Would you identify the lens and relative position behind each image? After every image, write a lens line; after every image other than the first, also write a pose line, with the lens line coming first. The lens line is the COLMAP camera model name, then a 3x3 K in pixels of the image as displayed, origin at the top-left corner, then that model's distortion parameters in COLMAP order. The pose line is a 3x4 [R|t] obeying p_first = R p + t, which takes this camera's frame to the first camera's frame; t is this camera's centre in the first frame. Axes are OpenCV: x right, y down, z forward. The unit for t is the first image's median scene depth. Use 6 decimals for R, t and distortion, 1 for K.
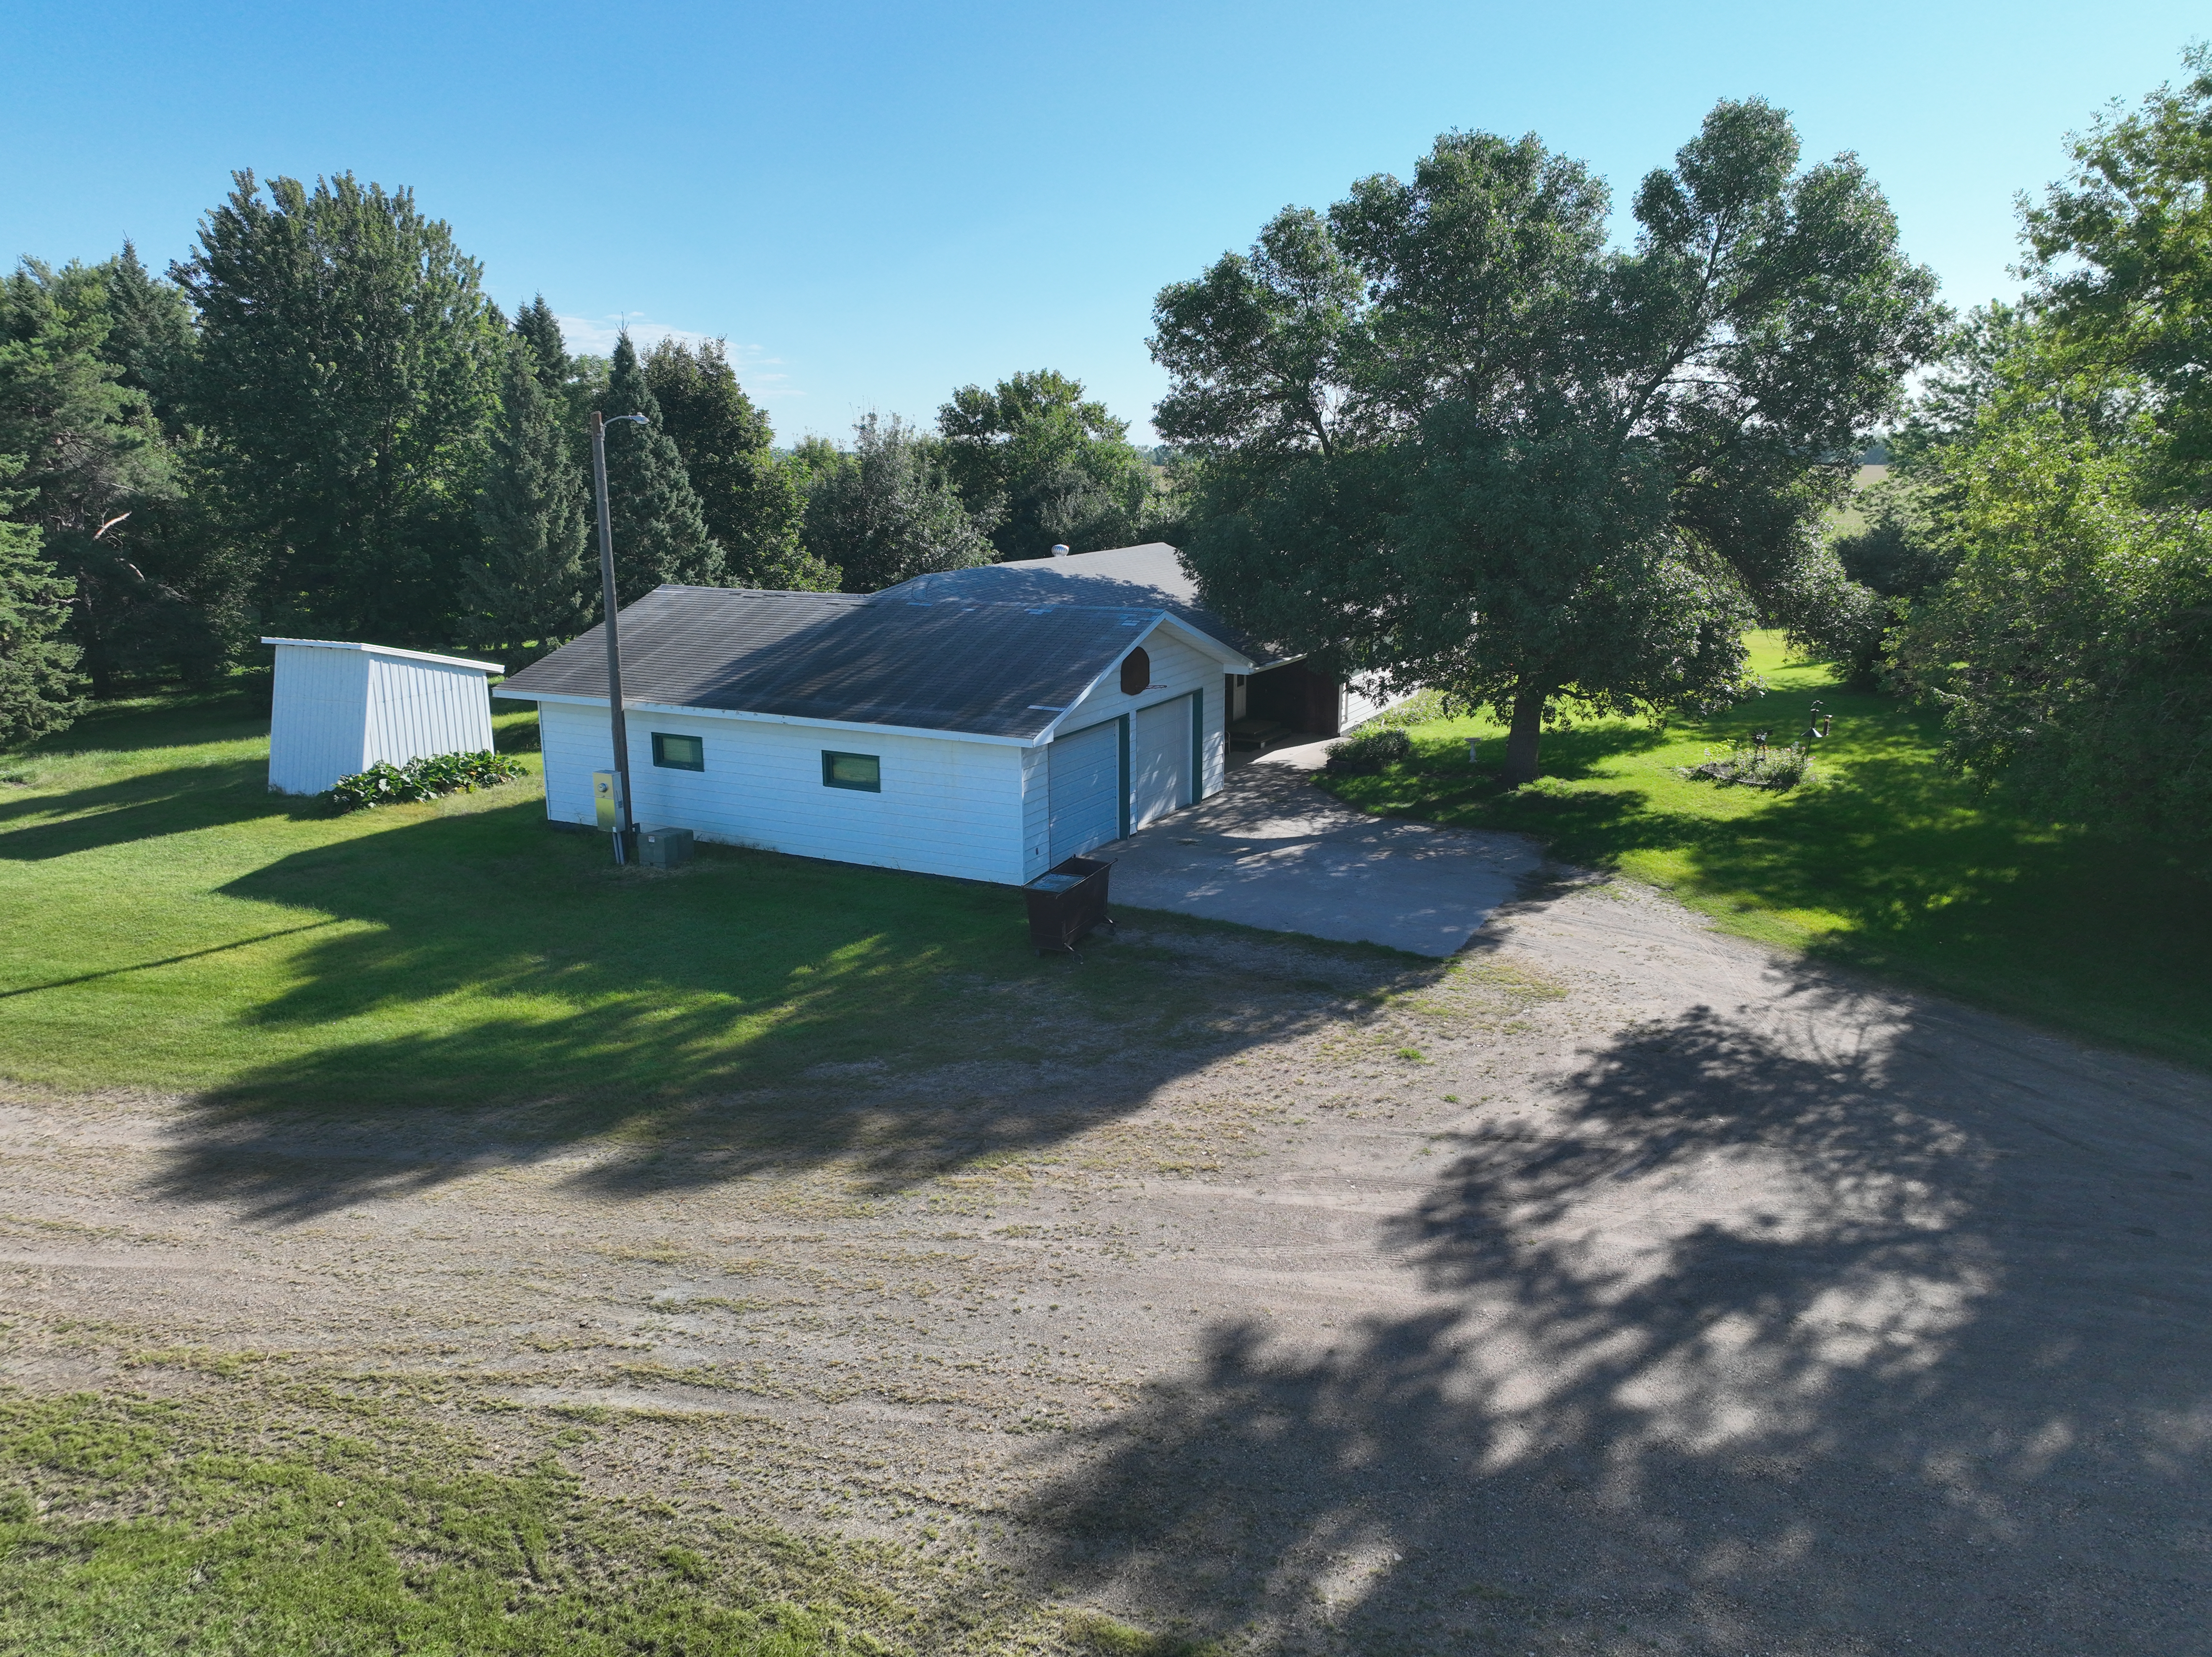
lens RADIAL K [[1553.7, 0, 1096.6], [0, 1553.7, 825.6], [0, 0, 1]] dist [0.004952, 0.002727]
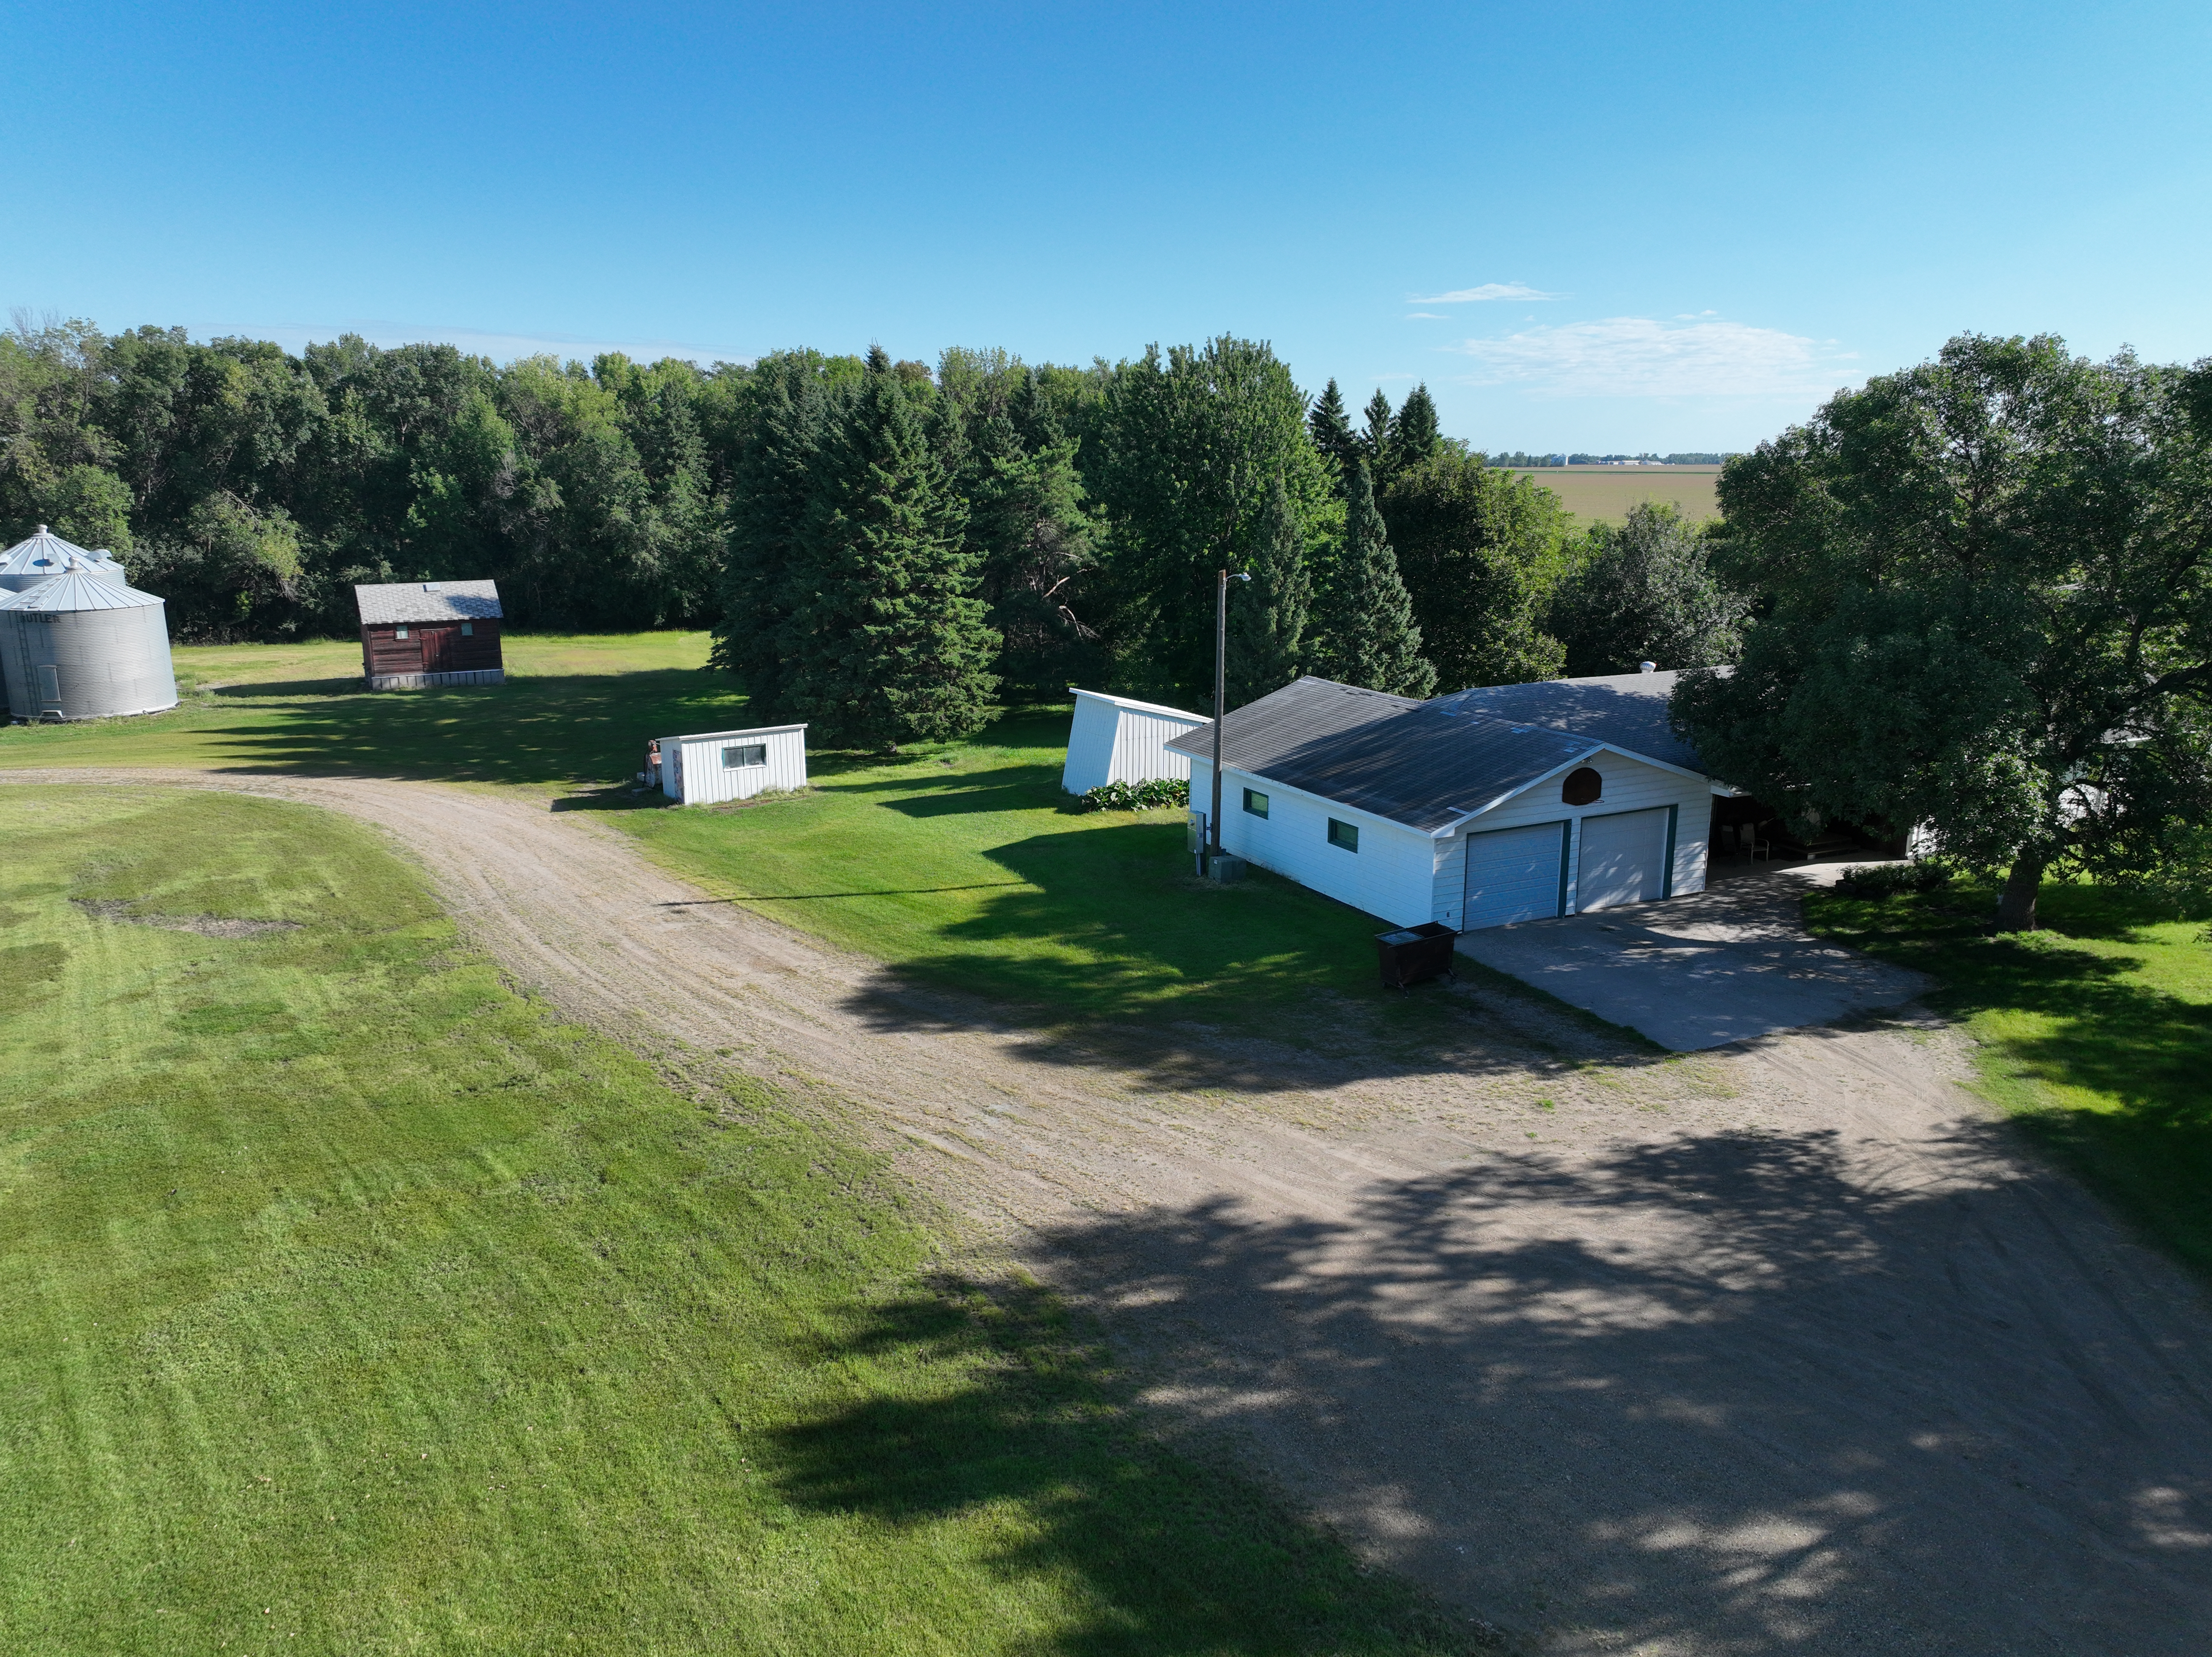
lens RADIAL K [[1553.7, 0, 1096.6], [0, 1553.7, 825.6], [0, 0, 1]] dist [0.004952, 0.002727]
pose [[0.808811, 0.137619, -0.571740, 0.574910], [-0.138110, 0.989492, 0.042796, -0.091005], [0.571622, 0.044349, 0.819318, -0.333005]]
